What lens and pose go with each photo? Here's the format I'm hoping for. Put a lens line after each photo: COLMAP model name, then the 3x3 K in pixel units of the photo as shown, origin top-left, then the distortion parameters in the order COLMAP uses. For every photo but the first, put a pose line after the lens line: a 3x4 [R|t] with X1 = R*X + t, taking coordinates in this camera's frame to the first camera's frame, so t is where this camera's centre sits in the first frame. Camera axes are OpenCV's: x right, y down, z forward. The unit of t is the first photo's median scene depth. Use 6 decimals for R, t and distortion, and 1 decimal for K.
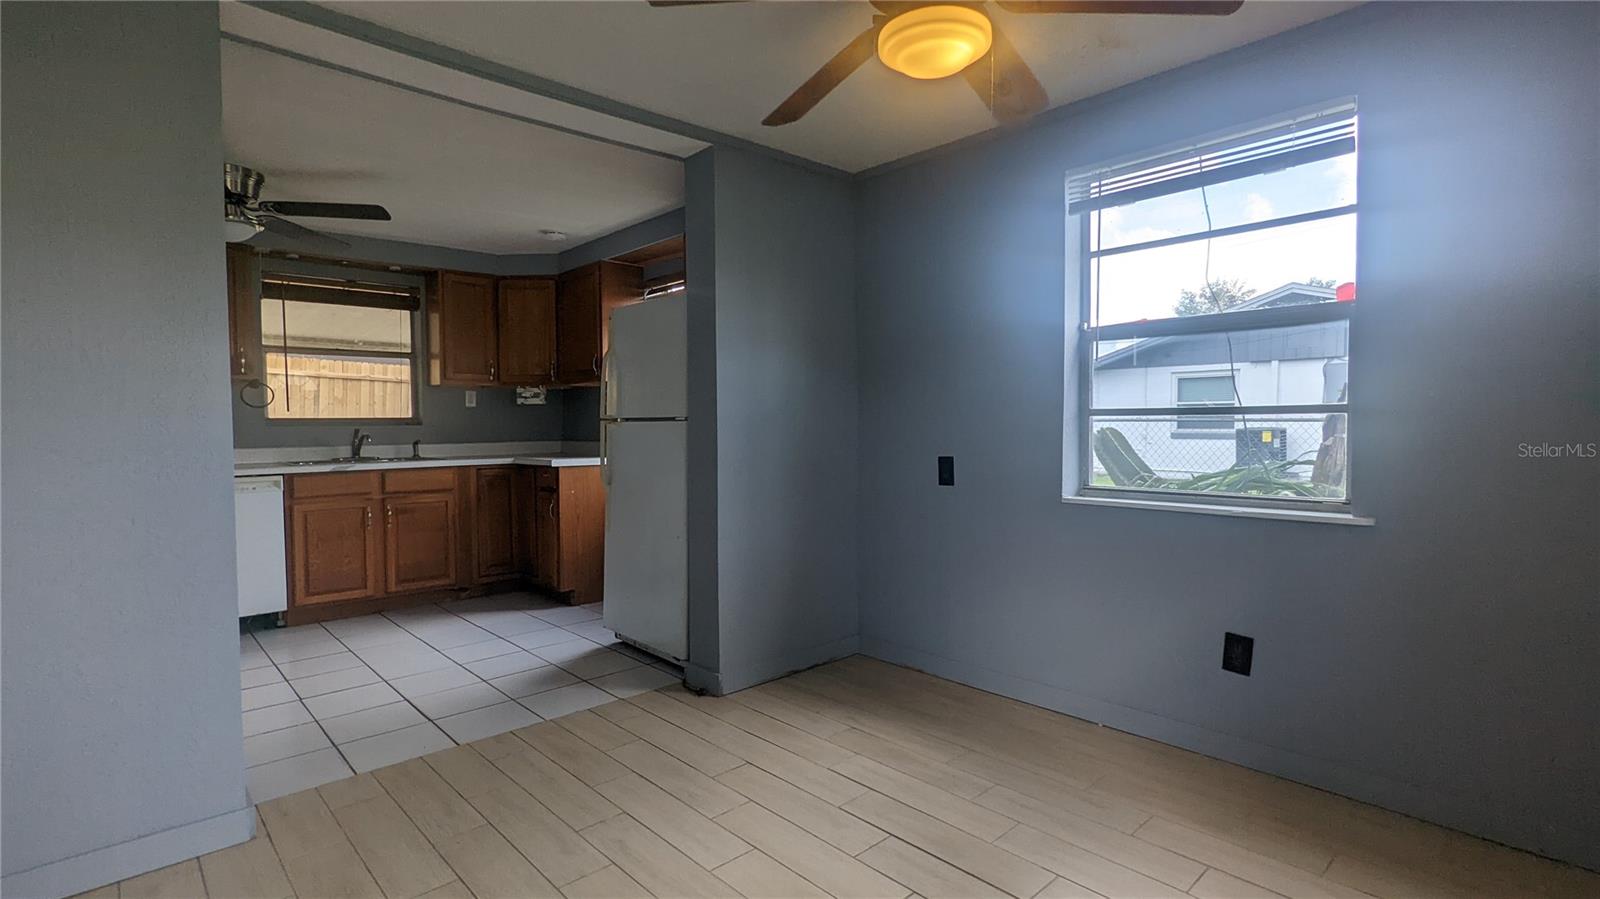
lens RADIAL K [[754.4, 0, 796.7], [0, 754.4, 449.7], [0, 0, 1]] dist [0.006461, 0.001270]
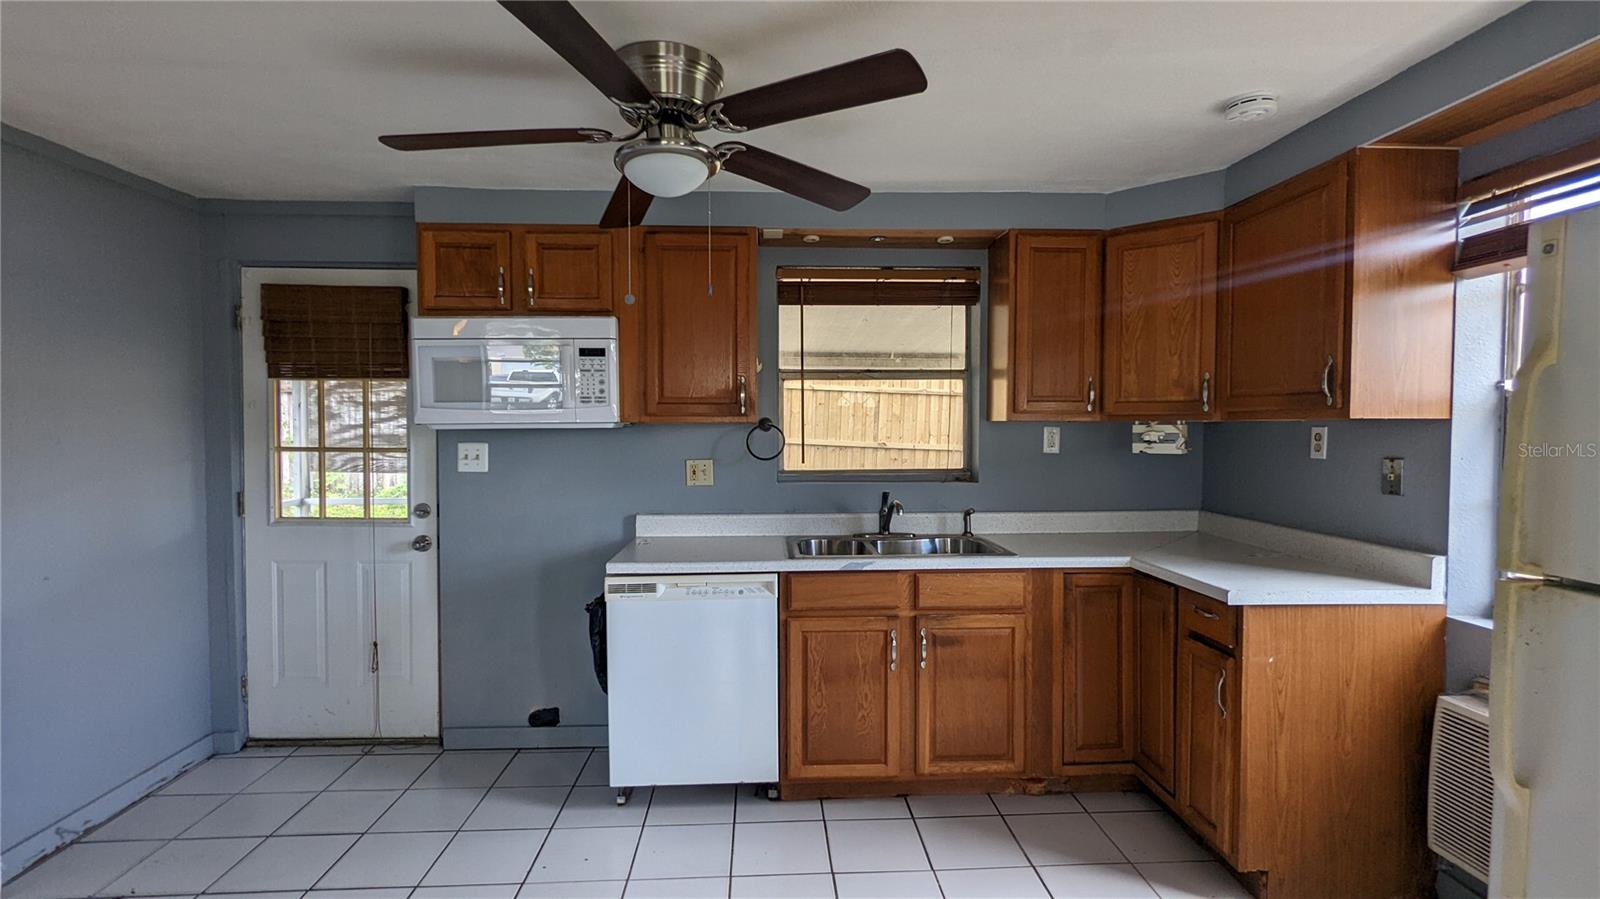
lens RADIAL K [[754.4, 0, 809.9], [0, 754.4, 448.7], [0, 0, 1]] dist [0.006461, 0.001270]
pose [[0.779567, 0.026260, -0.625768, -0.228115], [-0.027232, 0.999597, 0.008023, -0.068687], [0.625726, 0.010787, 0.779968, 0.454064]]
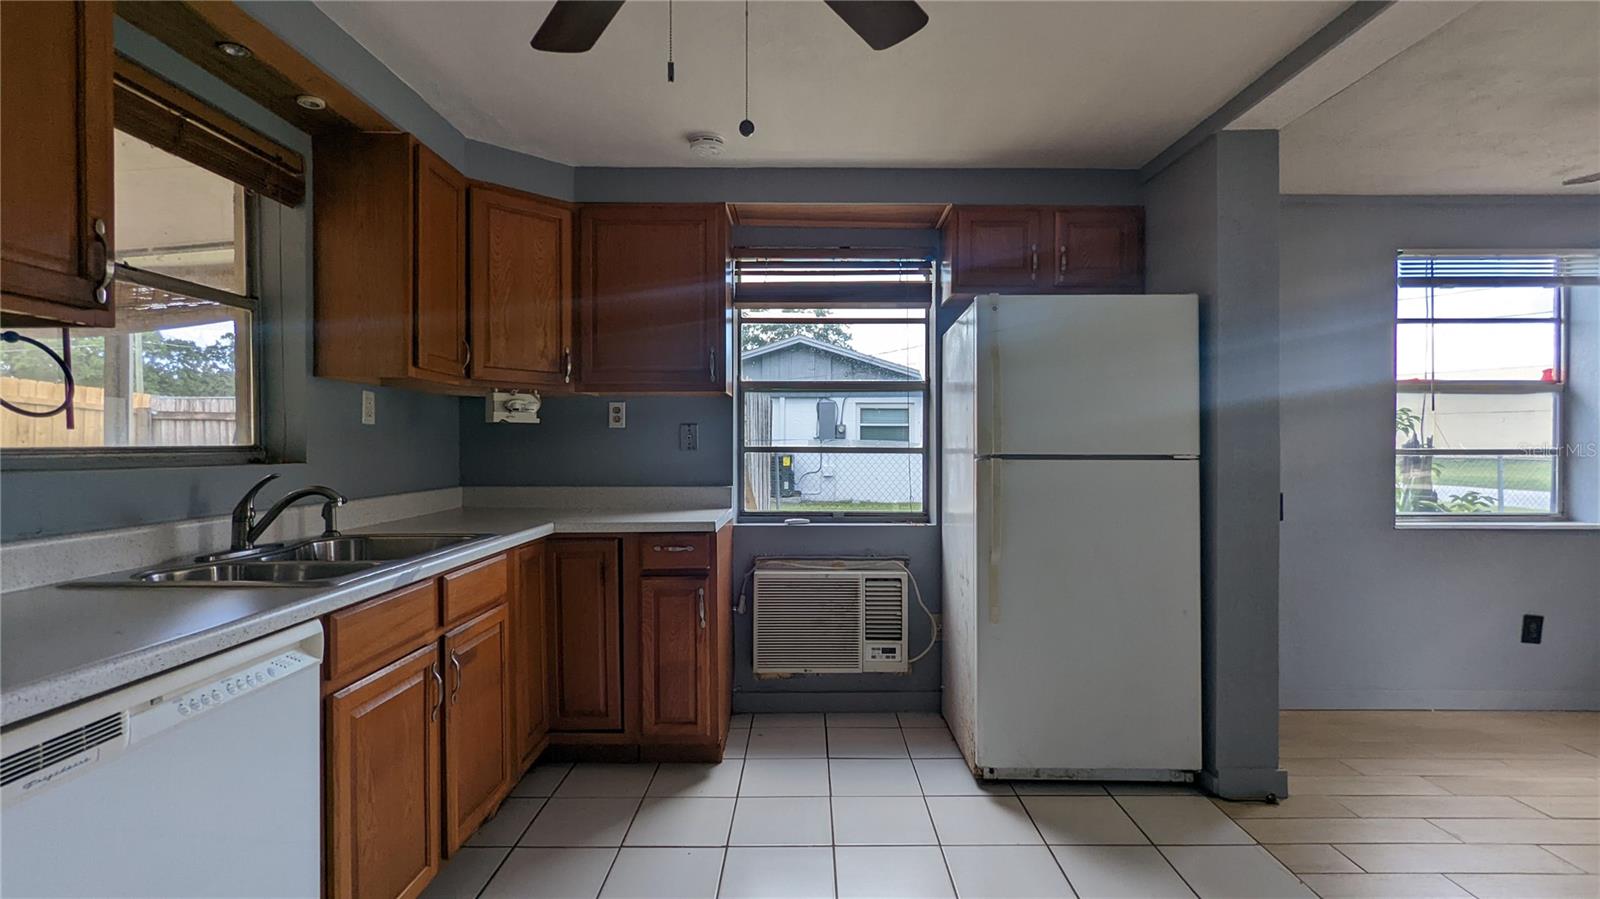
lens RADIAL K [[754.4, 0, 799.7], [0, 754.4, 449.2], [0, 0, 1]] dist [0.006461, 0.001270]
pose [[0.677698, 0.002896, 0.735334, -0.689878], [0.019300, 0.999578, -0.021724, -0.027924], [-0.735087, 0.028914, 0.677356, 0.528572]]
